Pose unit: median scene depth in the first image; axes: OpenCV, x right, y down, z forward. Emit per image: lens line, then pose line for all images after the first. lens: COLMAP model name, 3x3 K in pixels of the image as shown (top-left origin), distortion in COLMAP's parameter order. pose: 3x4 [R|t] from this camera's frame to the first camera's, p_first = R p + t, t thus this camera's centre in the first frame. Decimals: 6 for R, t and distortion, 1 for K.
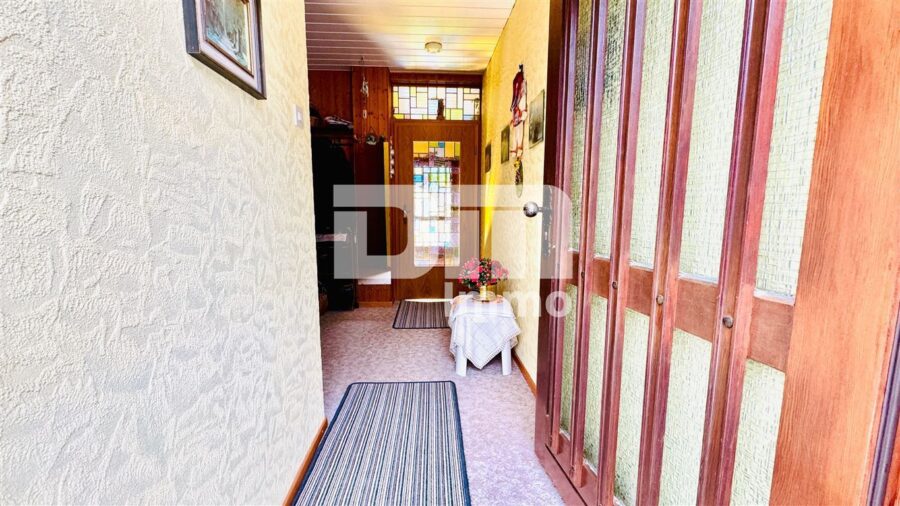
lens RADIAL K [[337.6, 0, 451.2], [0, 337.6, 251.9], [0, 0, 1]] dist [0.000654, -0.000007]
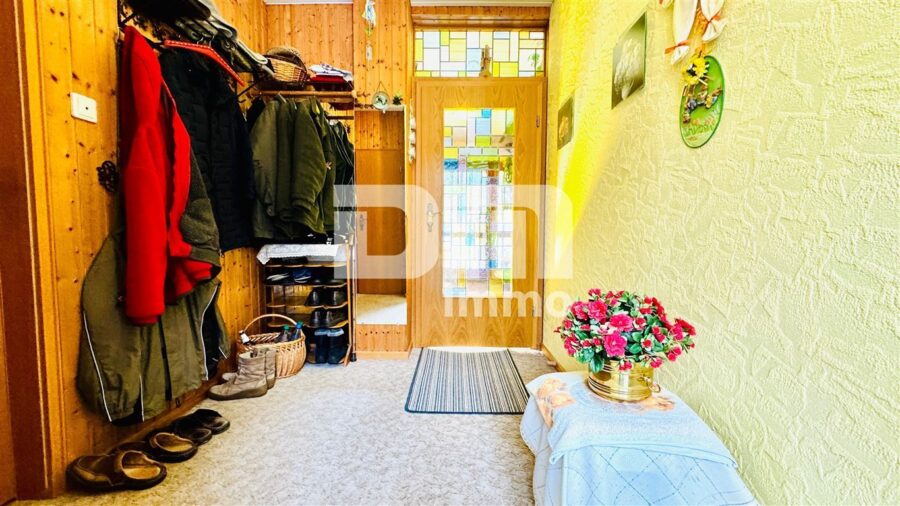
lens RADIAL K [[337.6, 0, 449.6], [0, 337.6, 253.3], [0, 0, 1]] dist [0.000654, -0.000007]
pose [[0.997017, 0.006736, -0.076889, -0.047785], [-0.012042, 0.997561, -0.068756, 0.002910], [0.076239, 0.069477, 0.994666, 0.355209]]
